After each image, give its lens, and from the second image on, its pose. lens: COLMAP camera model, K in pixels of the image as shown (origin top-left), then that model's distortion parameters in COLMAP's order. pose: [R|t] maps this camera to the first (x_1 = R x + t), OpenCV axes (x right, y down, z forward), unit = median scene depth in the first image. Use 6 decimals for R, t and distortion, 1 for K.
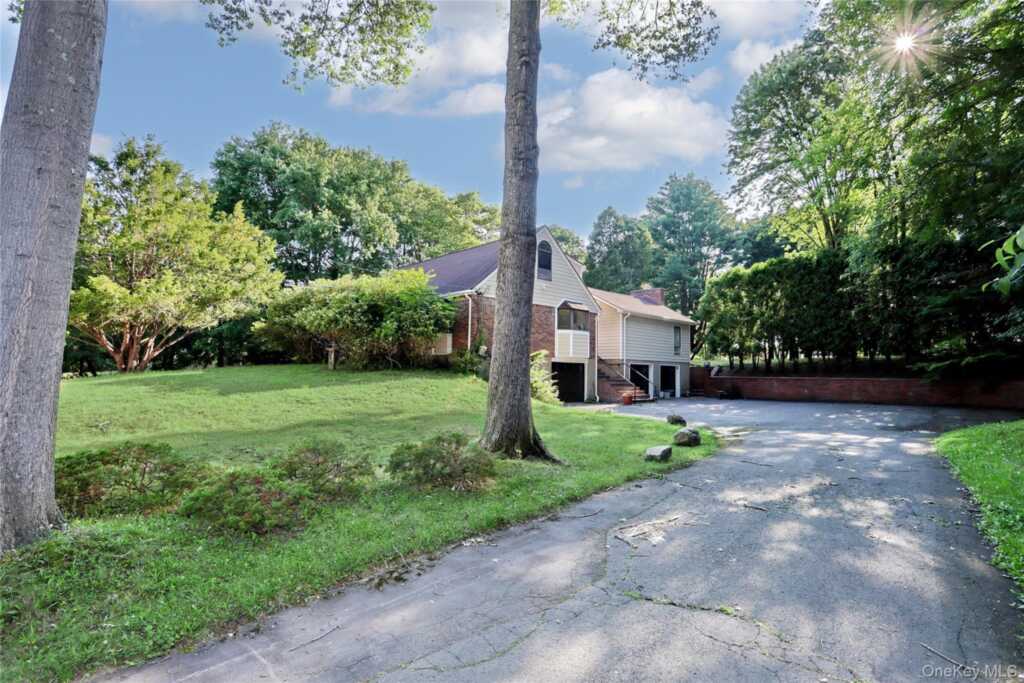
lens RADIAL K [[501.6, 0, 508.1], [0, 501.6, 366.8], [0, 0, 1]] dist [-0.021062, 0.000797]
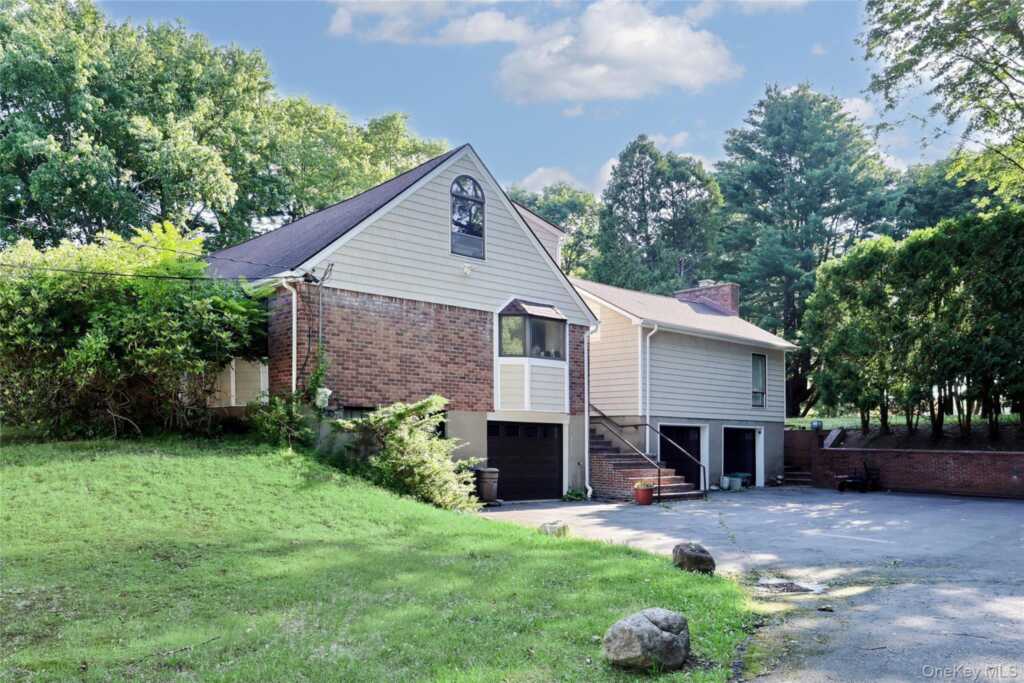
lens RADIAL K [[757.2, 0, 496.2], [0, 757.2, 447.6], [0, 0, 1]] dist [0.011133, 0.009771]
pose [[0.998435, 0.002184, -0.055875, 0.108879], [-0.000718, 0.999655, 0.026244, -0.002200], [0.055913, -0.026163, 0.998093, 0.185140]]
